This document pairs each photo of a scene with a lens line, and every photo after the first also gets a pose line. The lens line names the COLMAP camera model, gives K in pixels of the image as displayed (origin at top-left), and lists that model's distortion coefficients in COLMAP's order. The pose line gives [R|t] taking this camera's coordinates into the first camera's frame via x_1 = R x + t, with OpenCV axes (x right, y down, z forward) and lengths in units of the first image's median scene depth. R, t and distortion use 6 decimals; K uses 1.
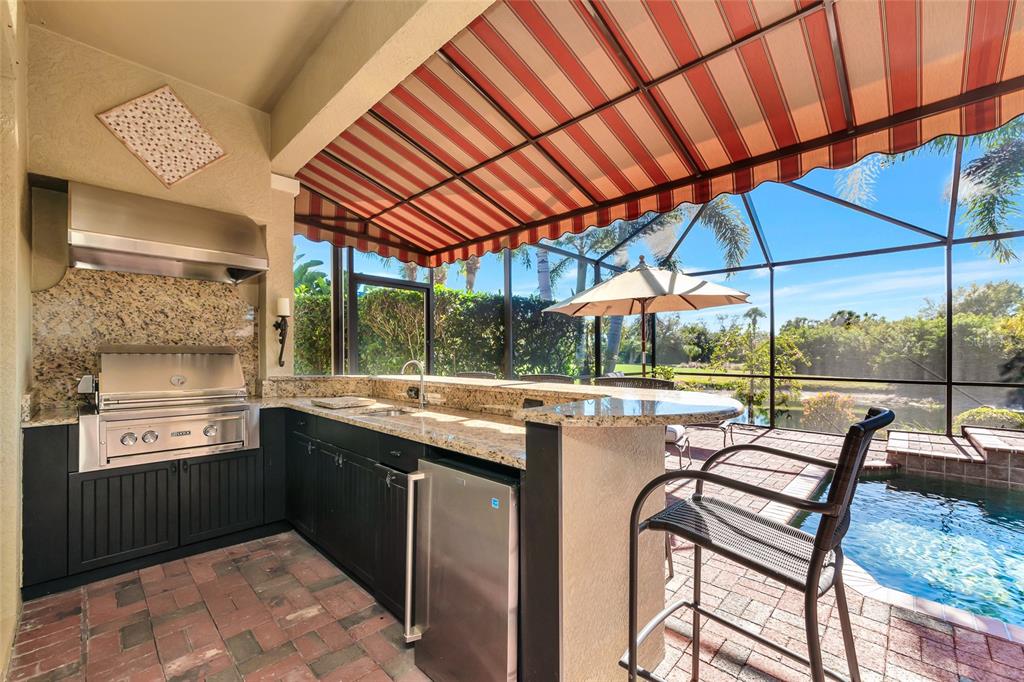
lens RADIAL K [[416.6, 0, 512.7], [0, 416.6, 355.4], [0, 0, 1]] dist [0.000345, -0.000084]
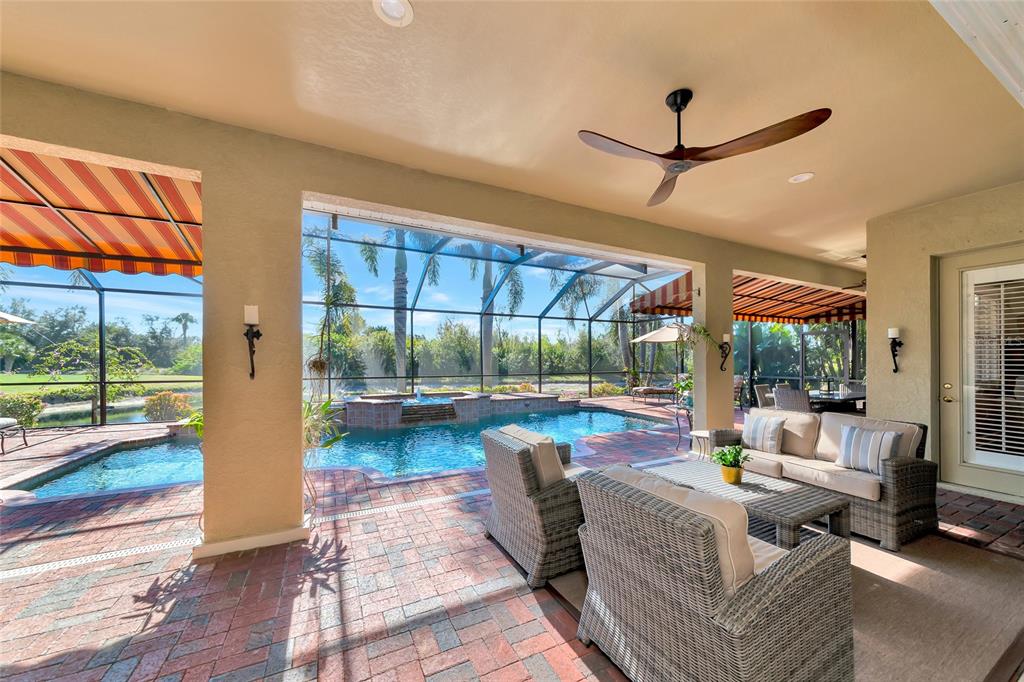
lens RADIAL K [[361.7, 0, 514.6], [0, 361.7, 355.0], [0, 0, 1]] dist [-0.002103, -0.000189]
pose [[0.324339, 0.009782, 0.945890, 0.041711], [0.000333, 0.999945, -0.010455, -0.023297], [-0.945941, 0.003706, 0.324318, -0.589066]]
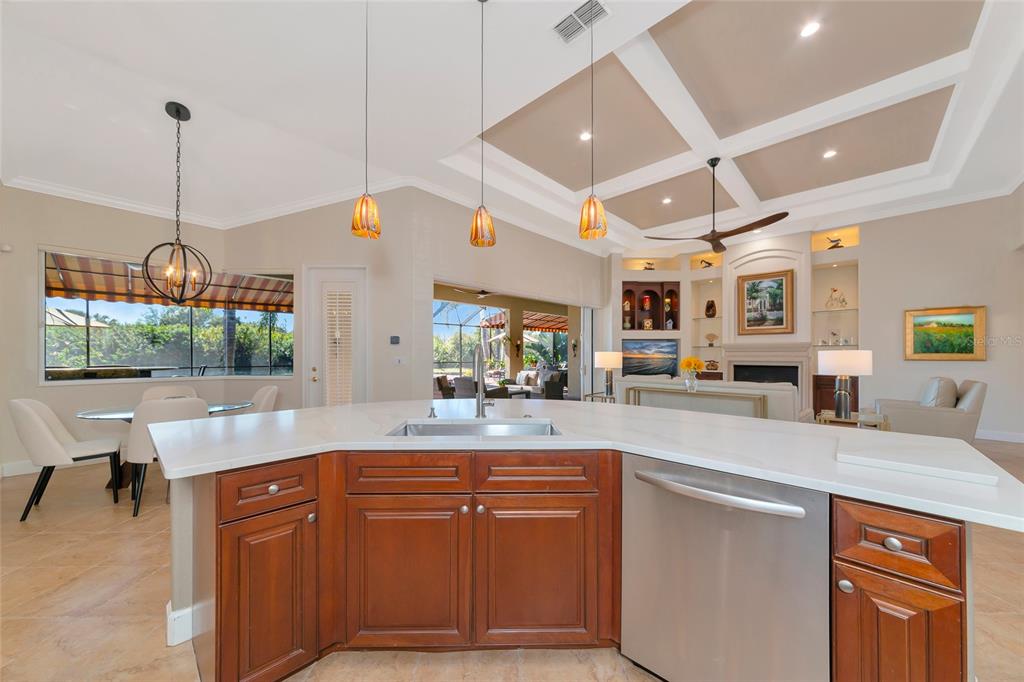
lens RADIAL K [[363.1, 0, 507.7], [0, 363.1, 353.9], [0, 0, 1]] dist [-0.001231, -0.000161]
pose [[0.001608, -0.000651, 0.999998, -0.926800], [-0.001930, 0.999998, 0.000654, -0.010469], [-0.999997, -0.001932, 0.001607, -0.730386]]
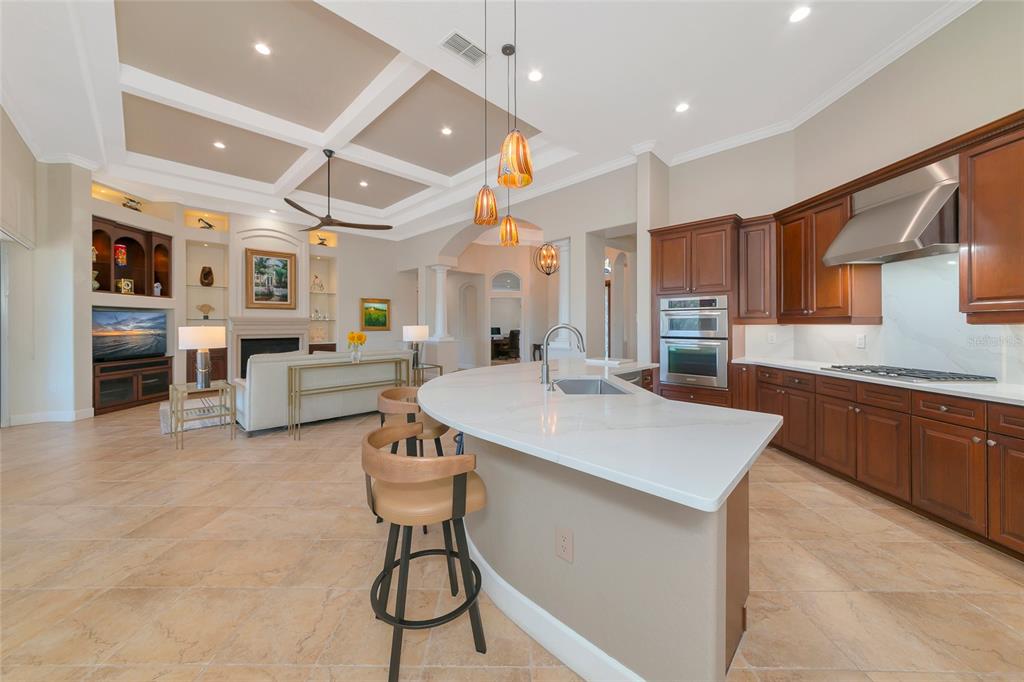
lens RADIAL K [[368.7, 0, 502.3], [0, 368.7, 323.8], [0, 0, 1]] dist [-0.002625, -0.000005]
pose [[-0.999777, 0.002564, 0.020964, -0.545760], [0.002473, 0.999988, -0.004337, -0.016445], [-0.020975, -0.004284, -0.999771, -0.278263]]
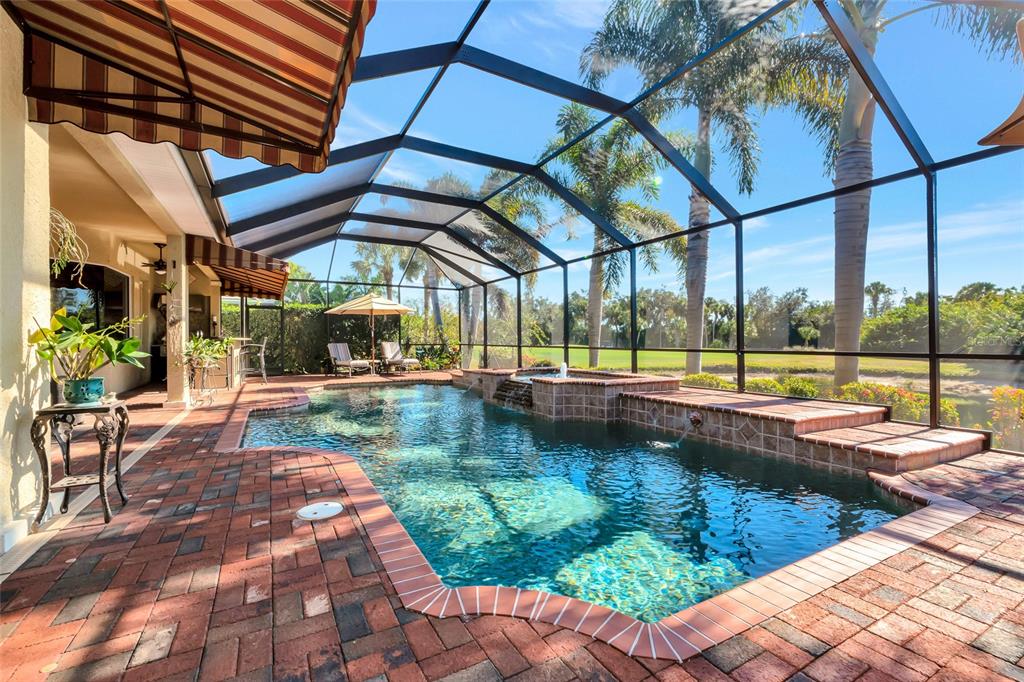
lens RADIAL K [[443.3, 0, 512.0], [0, 443.3, 341.0], [0, 0, 1]] dist [-0.002340, -0.000159]
pose [[0.952982, -0.002000, -0.303020, 1.682801], [0.002240, 0.999997, 0.000446, 0.041680], [0.303019, -0.001104, 0.952984, -1.016630]]
